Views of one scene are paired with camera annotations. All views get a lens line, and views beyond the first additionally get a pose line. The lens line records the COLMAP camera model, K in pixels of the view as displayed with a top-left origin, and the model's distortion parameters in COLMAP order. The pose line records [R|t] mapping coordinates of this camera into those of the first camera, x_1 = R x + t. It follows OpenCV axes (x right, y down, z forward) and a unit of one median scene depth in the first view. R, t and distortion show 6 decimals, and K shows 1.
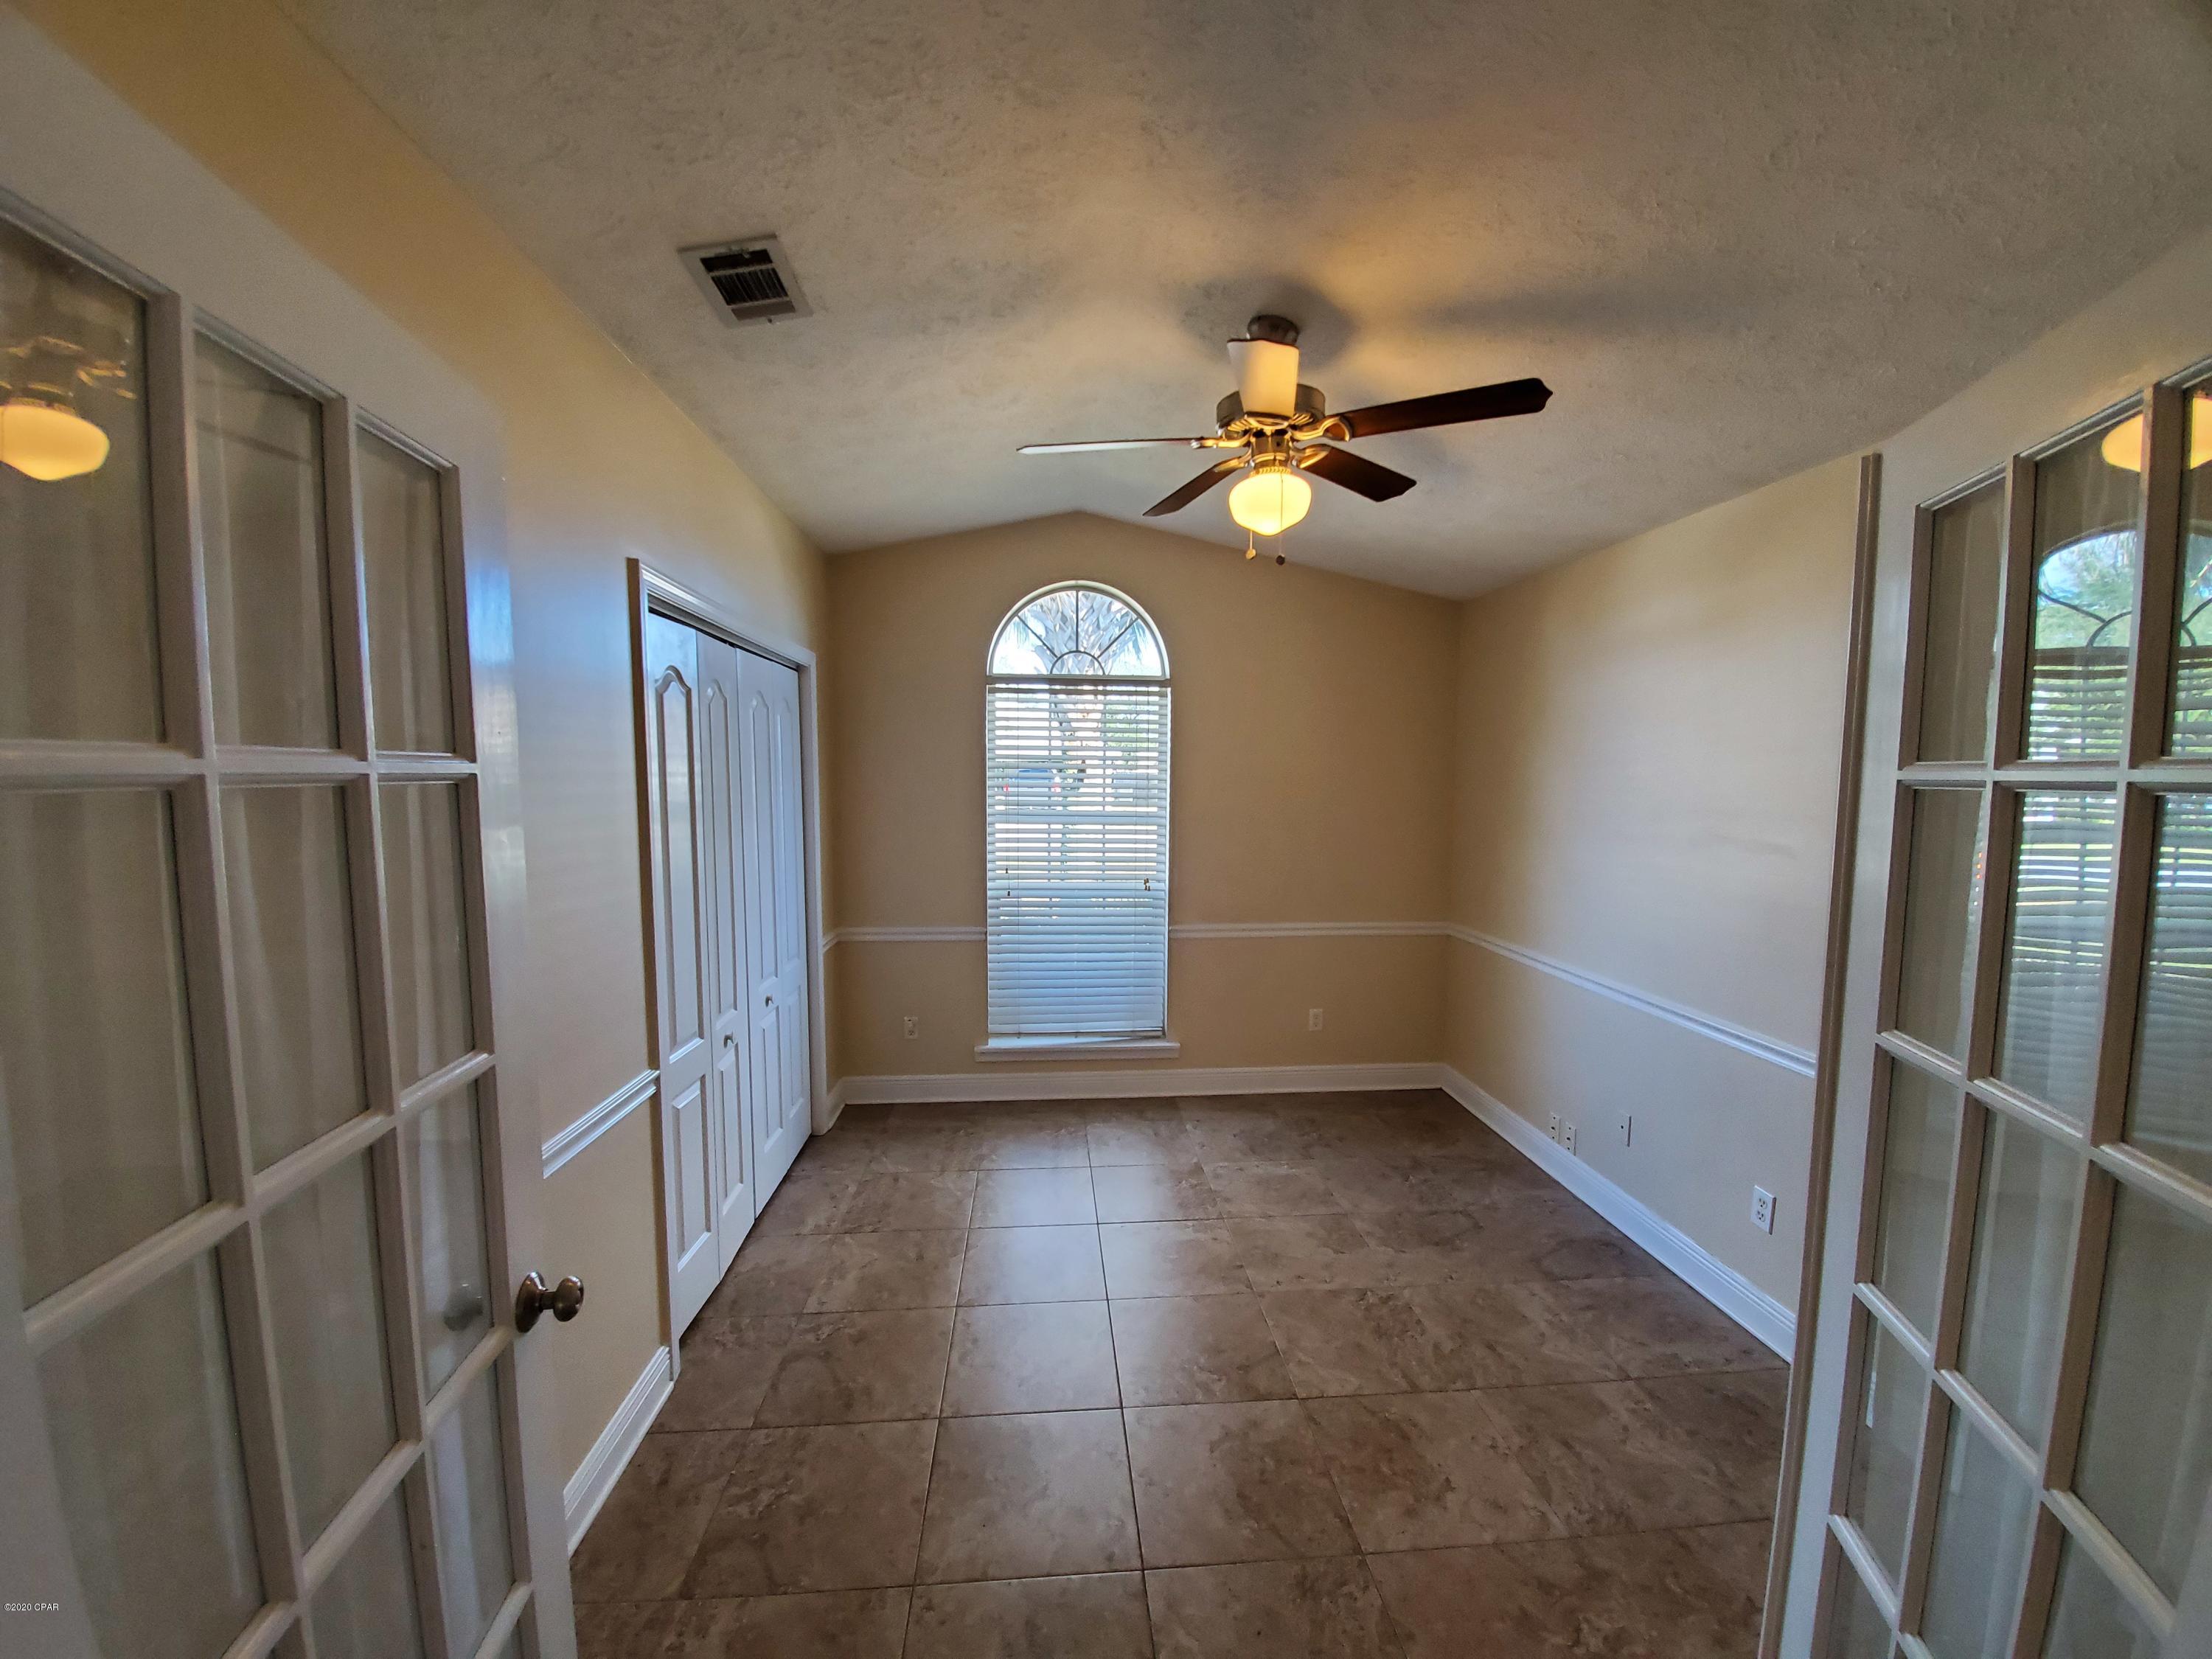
lens RADIAL K [[873.8, 0, 1112.5], [0, 873.8, 848.7], [0, 0, 1]] dist [0.002894, -0.014384]
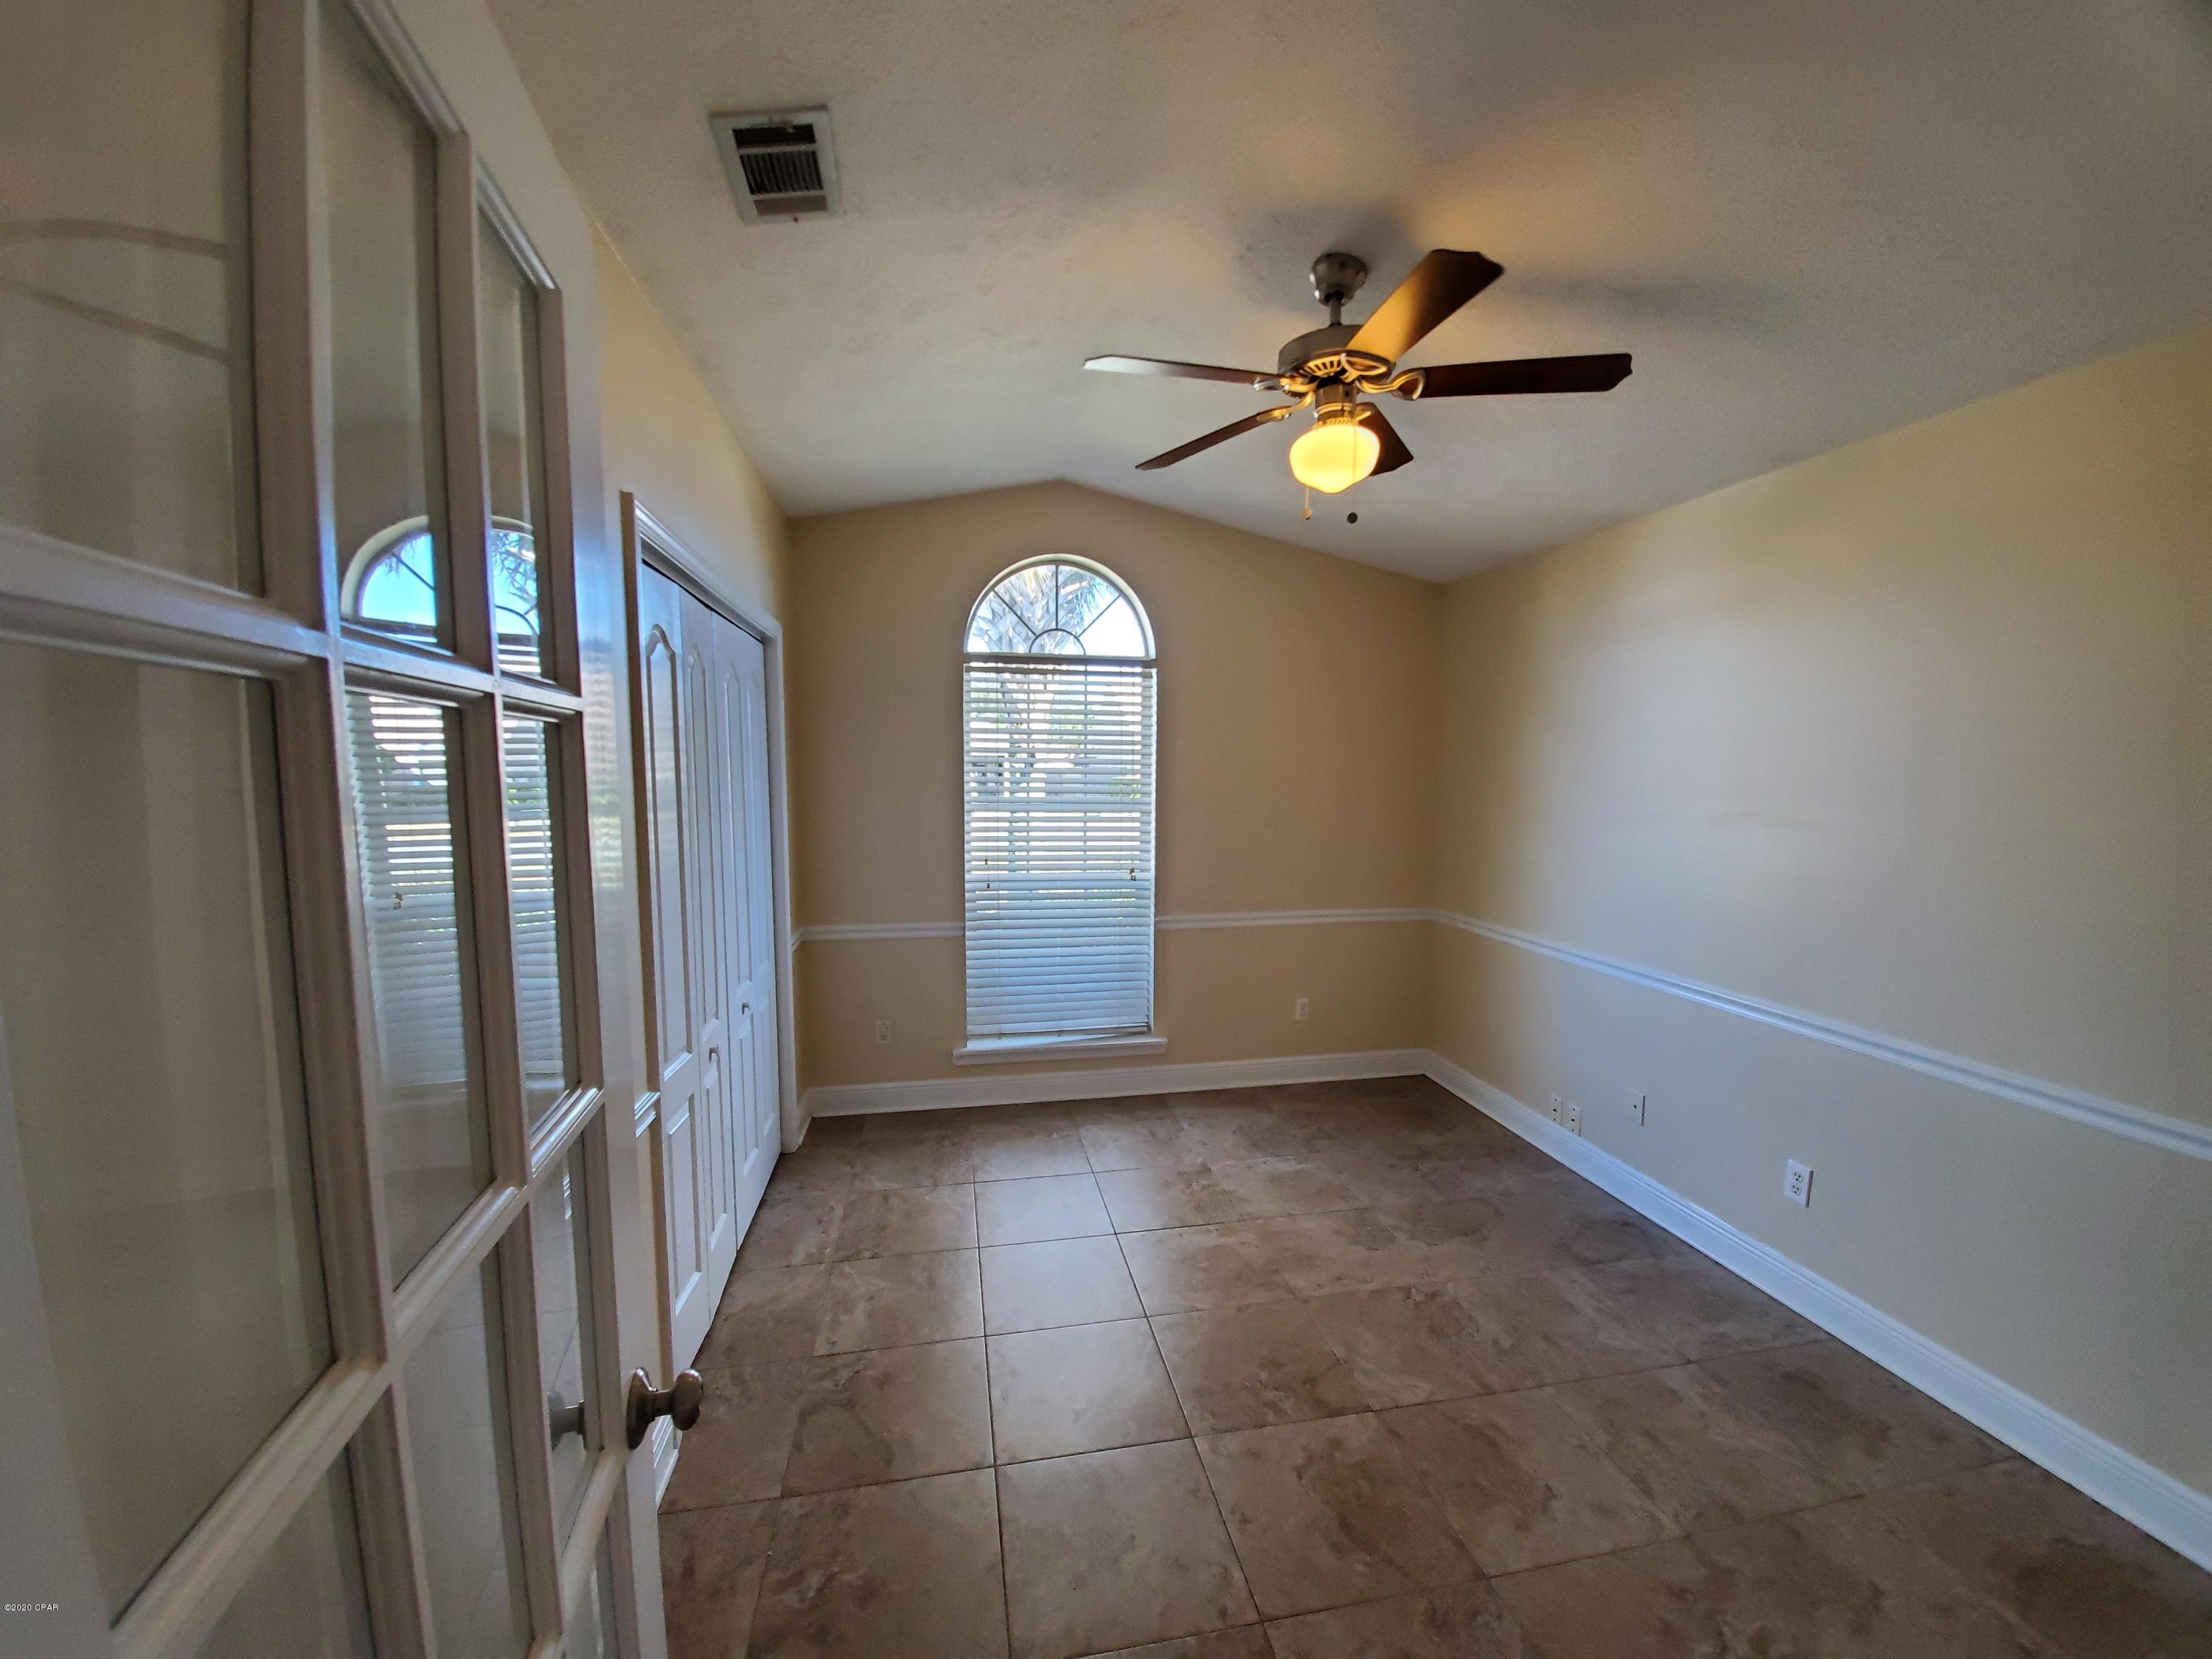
lens RADIAL K [[873.8, 0, 1112.5], [0, 873.8, 848.7], [0, 0, 1]] dist [0.002894, -0.014384]
pose [[0.994123, -0.011960, 0.107590, -0.137227], [0.011421, 0.999919, 0.005630, 0.011946], [-0.107648, -0.004369, 0.994179, 0.081488]]
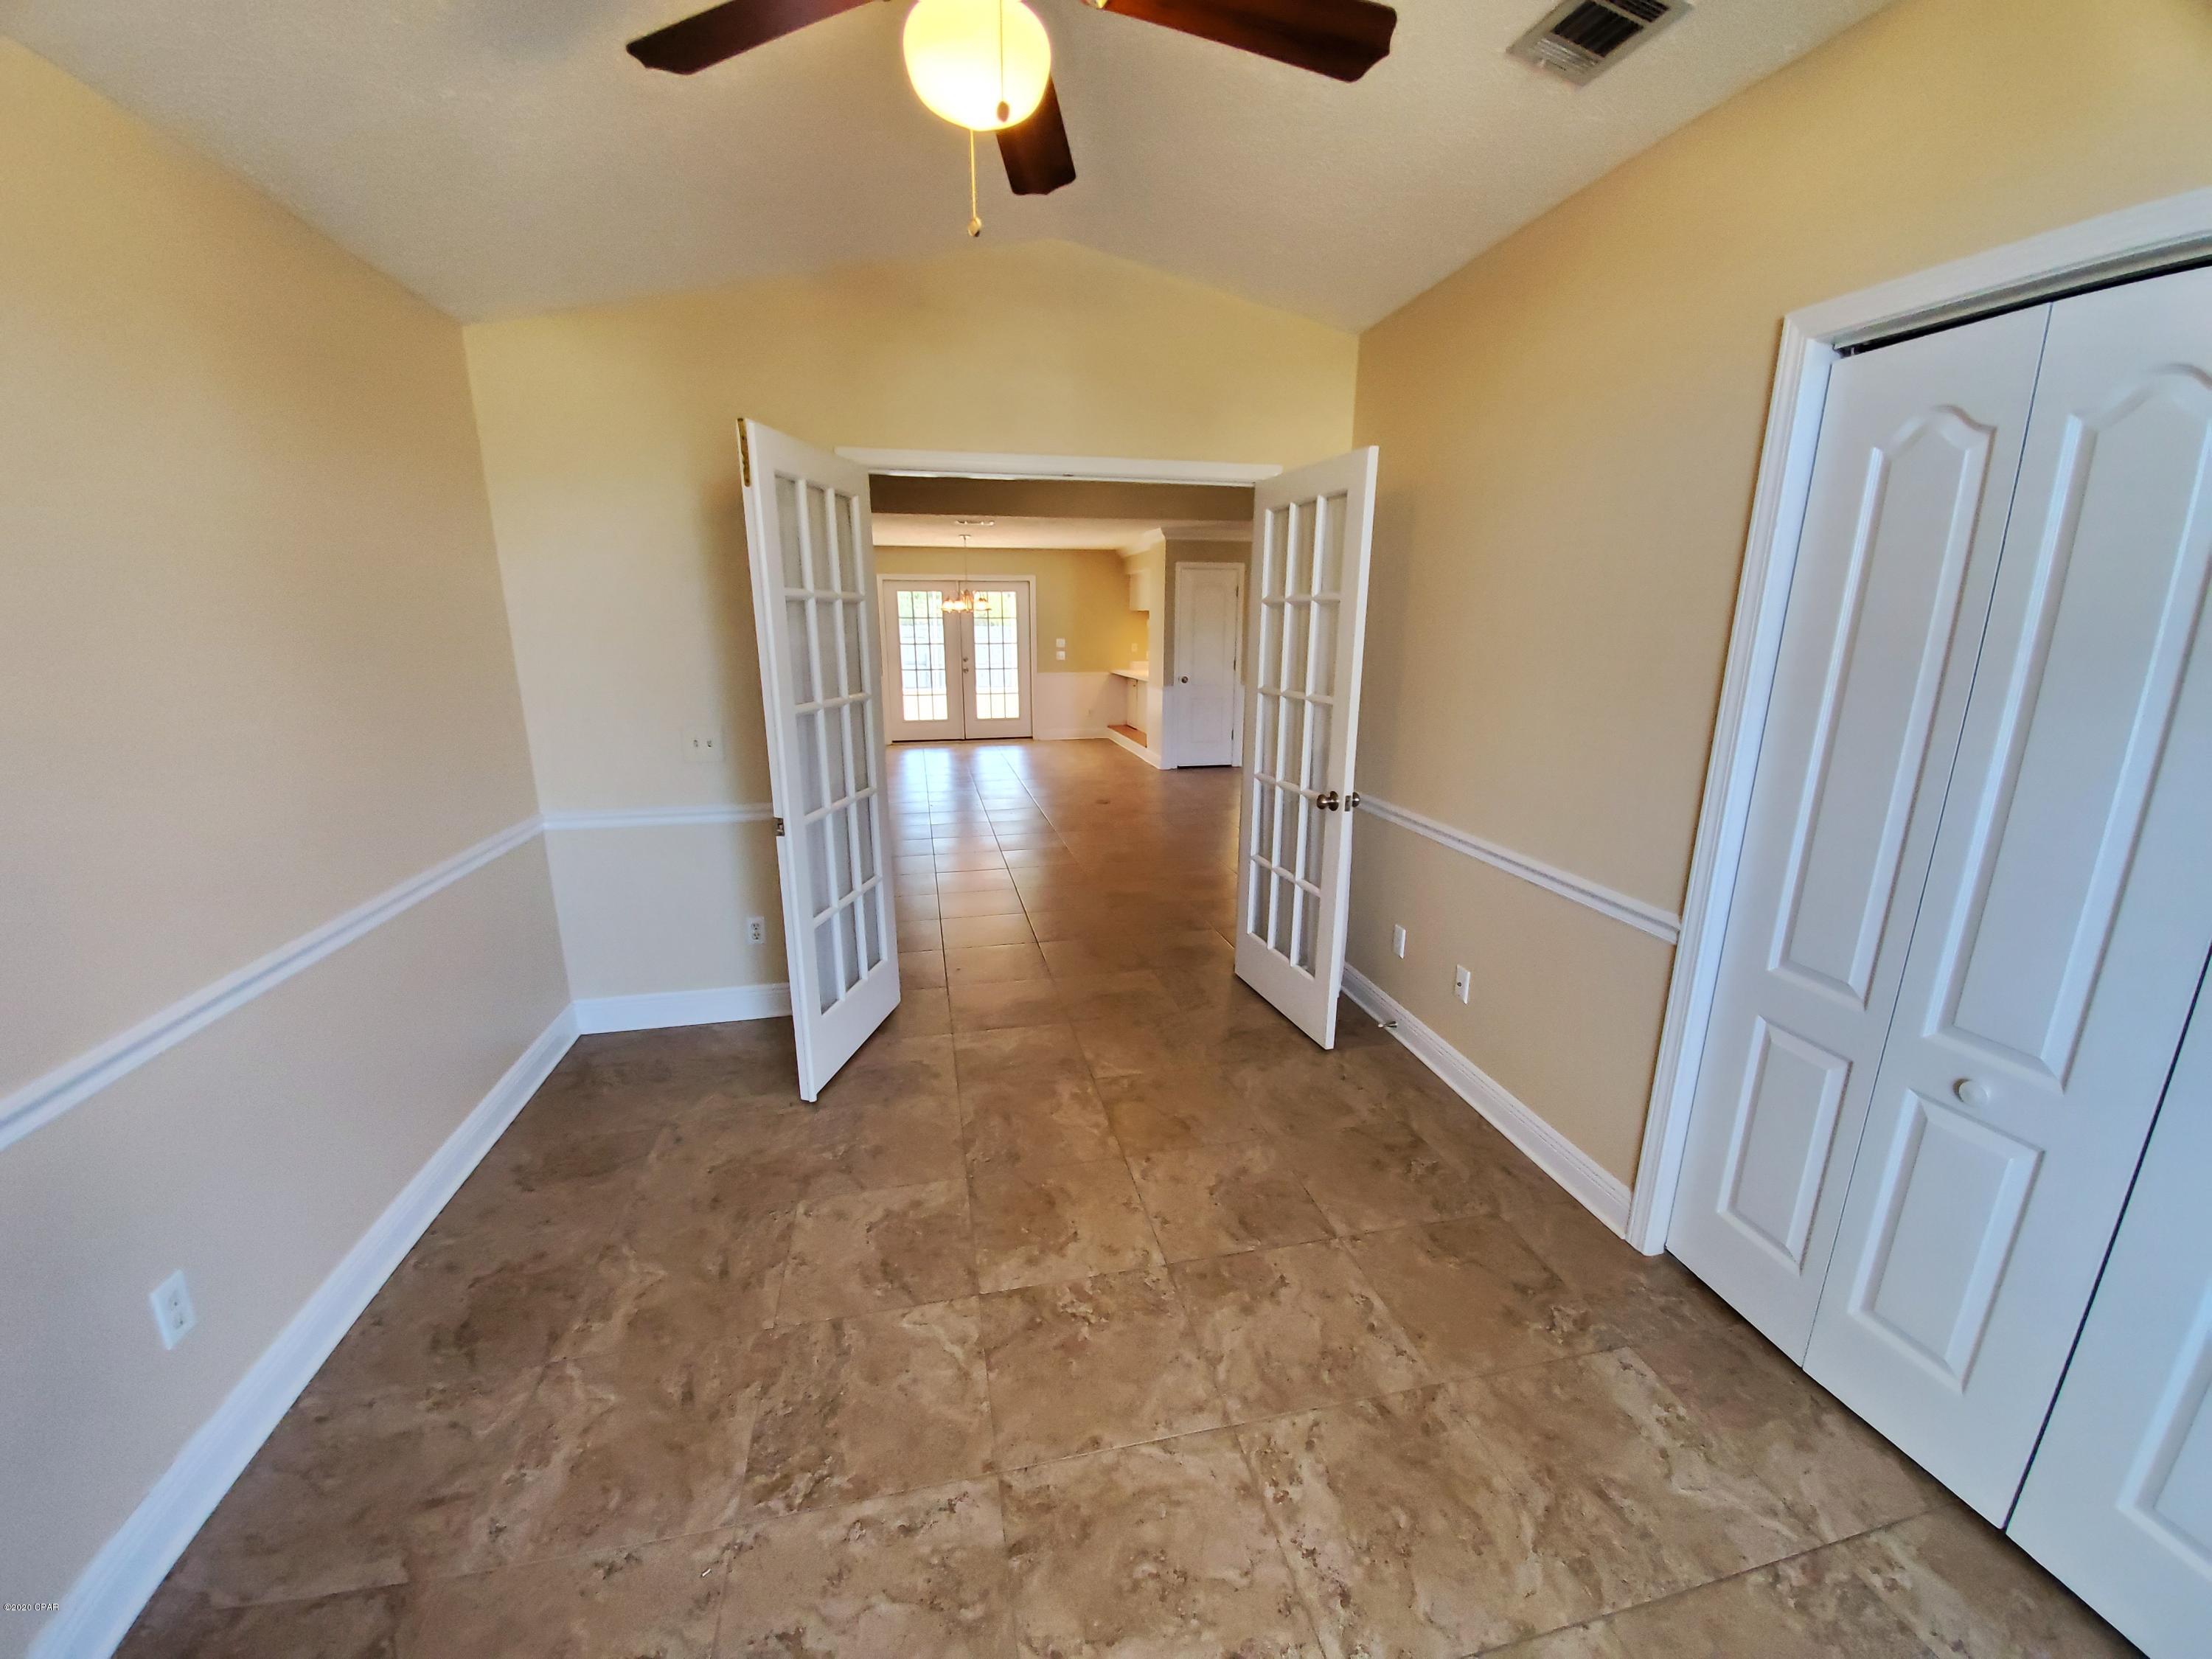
lens RADIAL K [[878.1, 0, 1111.8], [0, 878.1, 841.9], [0, 0, 1]] dist [0.018059, -0.019568]
pose [[-0.990820, 0.028811, -0.132079, 0.156329], [-0.015872, 0.945476, 0.325304, -0.099575], [0.134250, 0.324414, -0.936340, 1.466253]]
